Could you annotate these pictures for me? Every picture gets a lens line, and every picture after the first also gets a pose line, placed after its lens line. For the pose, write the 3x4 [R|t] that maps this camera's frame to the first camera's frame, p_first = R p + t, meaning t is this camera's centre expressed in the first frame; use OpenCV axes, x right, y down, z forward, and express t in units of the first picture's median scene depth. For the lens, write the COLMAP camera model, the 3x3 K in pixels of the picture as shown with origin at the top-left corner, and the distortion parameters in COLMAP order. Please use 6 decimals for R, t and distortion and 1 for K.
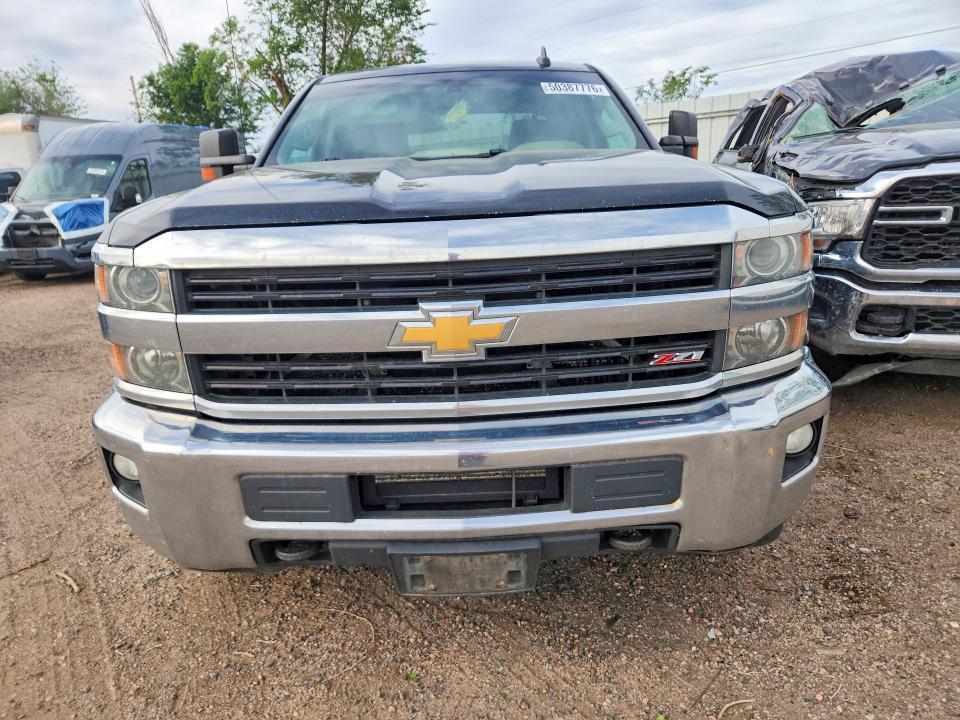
lens RADIAL K [[755.2, 0, 482.5], [0, 755.2, 357.9], [0, 0, 1]] dist [0.025169, -0.004958]
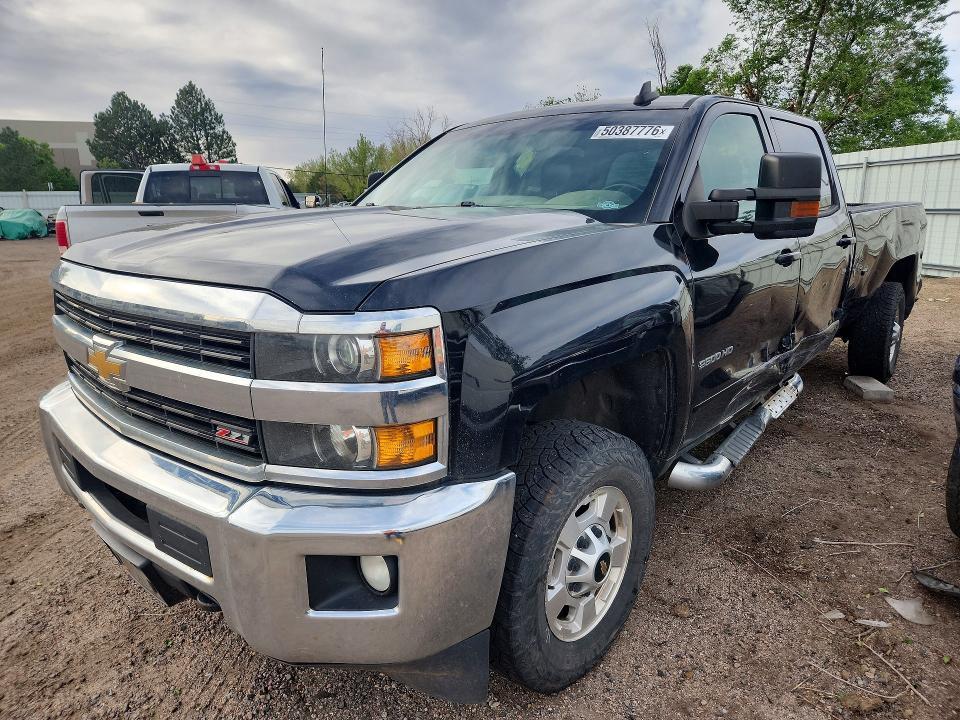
lens RADIAL K [[755.2, 0, 482.5], [0, 755.2, 357.9], [0, 0, 1]] dist [0.025169, -0.004958]
pose [[0.677750, 0.192467, -0.709656, 1.045769], [-0.194616, 0.977670, 0.079290, -0.217593], [0.709069, 0.084372, 0.700073, 0.477999]]
